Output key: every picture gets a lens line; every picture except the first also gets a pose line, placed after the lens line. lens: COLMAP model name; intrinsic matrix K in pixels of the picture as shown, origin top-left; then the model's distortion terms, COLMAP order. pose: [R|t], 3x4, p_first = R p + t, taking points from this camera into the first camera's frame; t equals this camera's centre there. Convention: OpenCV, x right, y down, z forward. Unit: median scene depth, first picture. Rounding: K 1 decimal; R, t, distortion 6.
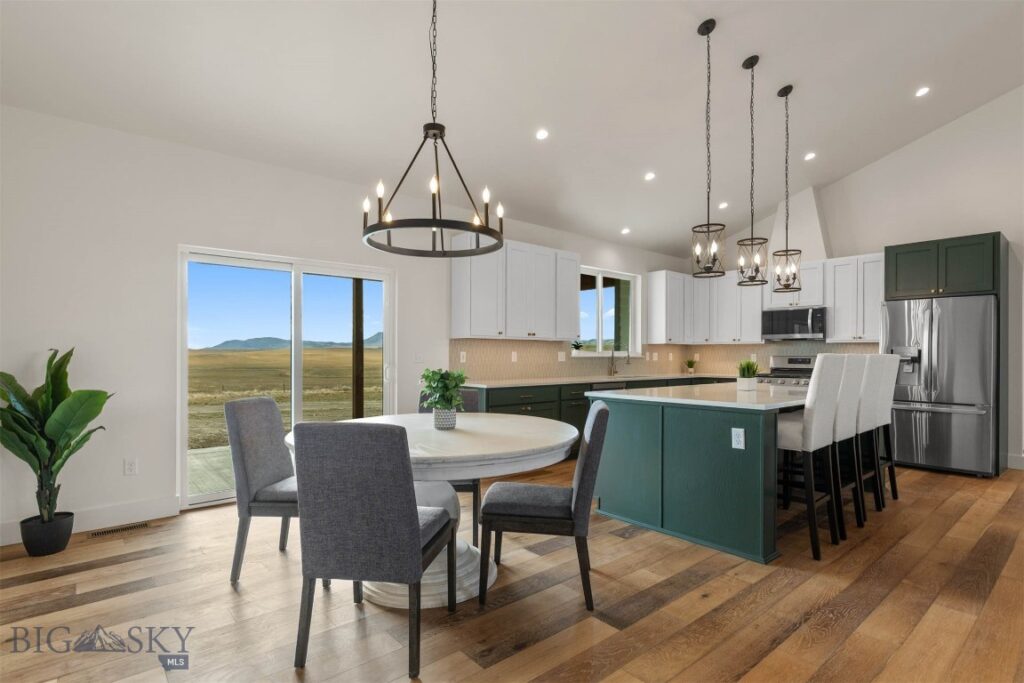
lens RADIAL K [[507.7, 0, 512.8], [0, 507.7, 349.1], [0, 0, 1]] dist [0.001376, 0.000391]
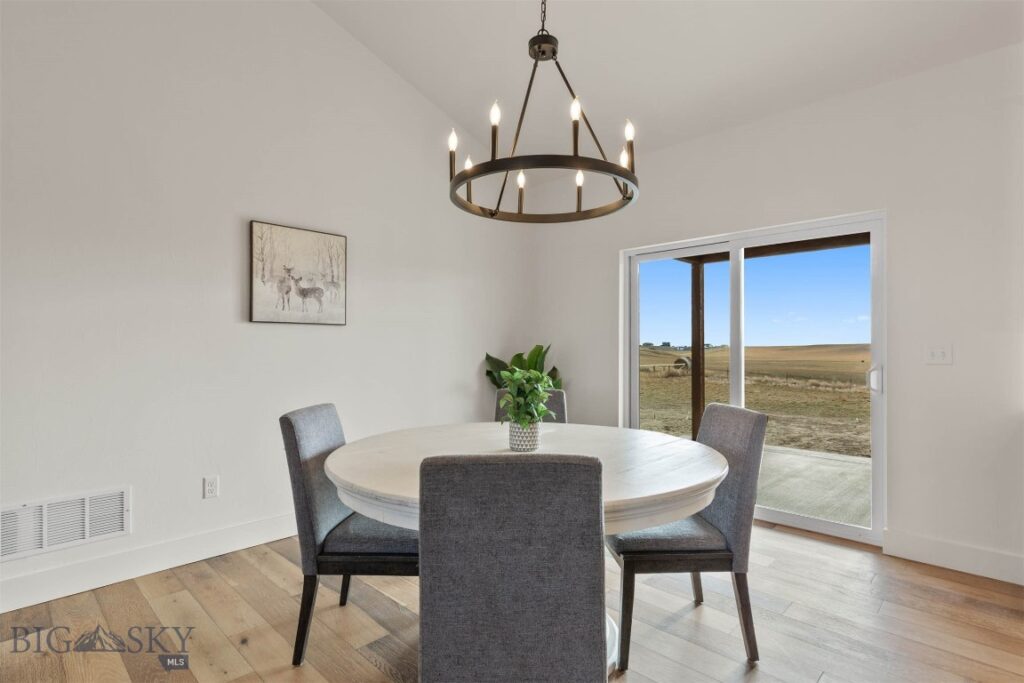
lens RADIAL K [[507.3, 0, 512.0], [0, 507.3, 341.5], [0, 0, 1]] dist [0.011573, -0.000324]
pose [[0.095476, -0.014949, -0.995319, 0.282274], [0.010335, 0.999848, -0.014026, 0.004606], [0.995378, -0.008948, 0.095616, 0.420071]]
